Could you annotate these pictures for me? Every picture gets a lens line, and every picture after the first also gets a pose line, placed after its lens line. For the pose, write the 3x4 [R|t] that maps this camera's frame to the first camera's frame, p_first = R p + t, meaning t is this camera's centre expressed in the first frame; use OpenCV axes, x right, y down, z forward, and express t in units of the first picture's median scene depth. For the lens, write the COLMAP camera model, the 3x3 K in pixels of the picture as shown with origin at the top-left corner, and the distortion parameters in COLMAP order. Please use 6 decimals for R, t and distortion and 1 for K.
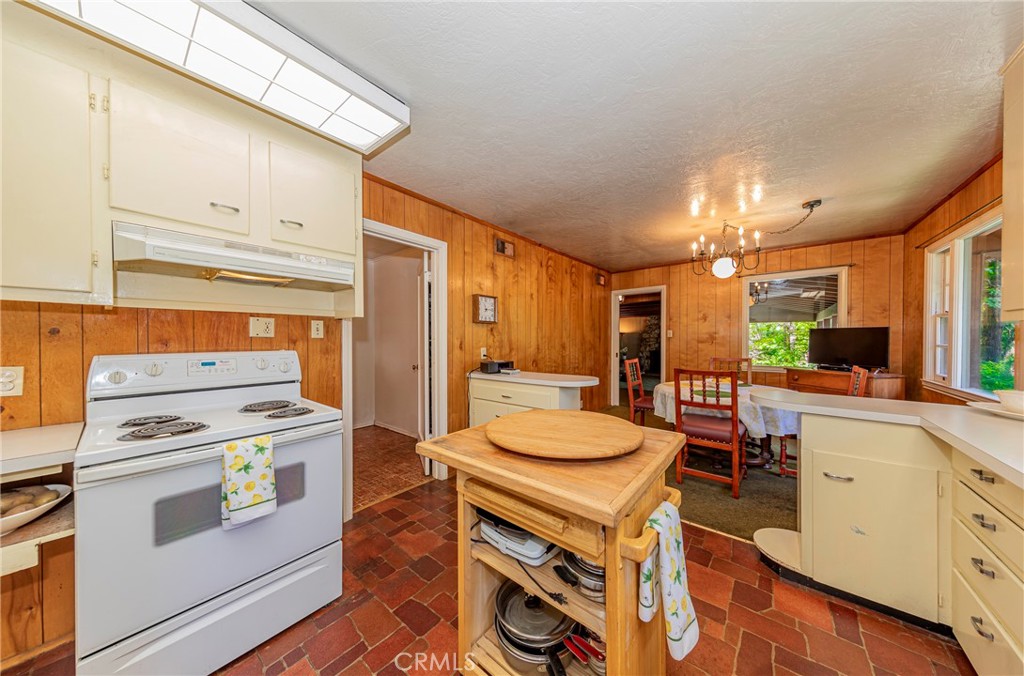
lens RADIAL K [[326.0, 0, 515.7], [0, 326.0, 341.3], [0, 0, 1]] dist [0.002415, 0.000068]
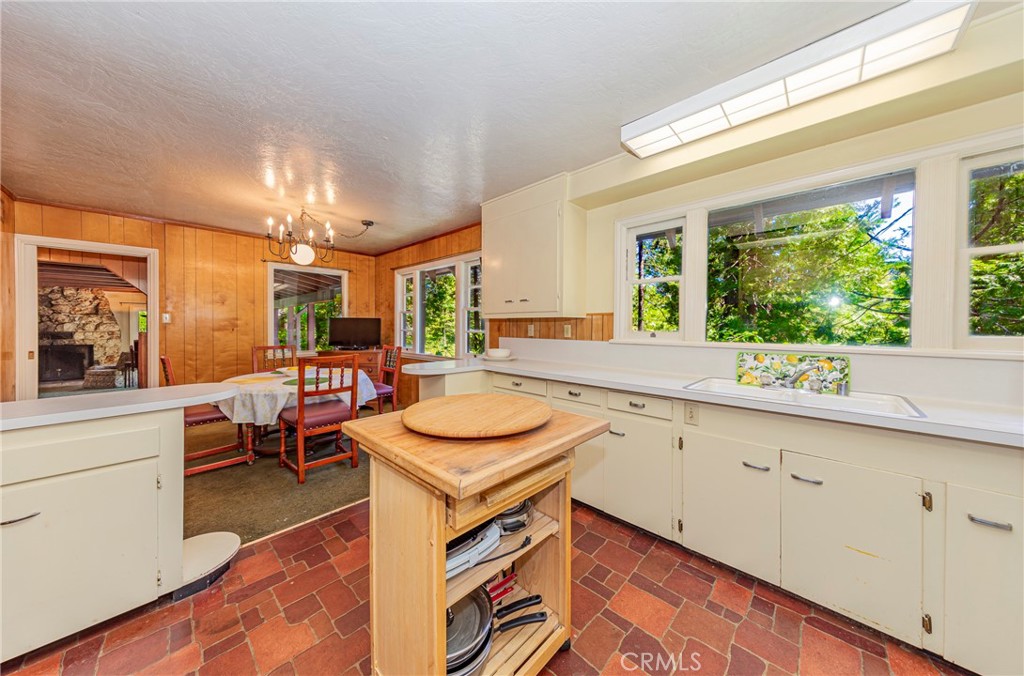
lens RADIAL K [[326.0, 0, 516.6], [0, 326.0, 329.7], [0, 0, 1]] dist [0.002415, 0.000068]
pose [[0.069955, -0.008281, 0.997516, -0.340443], [0.005193, 0.999955, 0.007937, -0.000583], [-0.997537, 0.004625, 0.069995, 0.305253]]
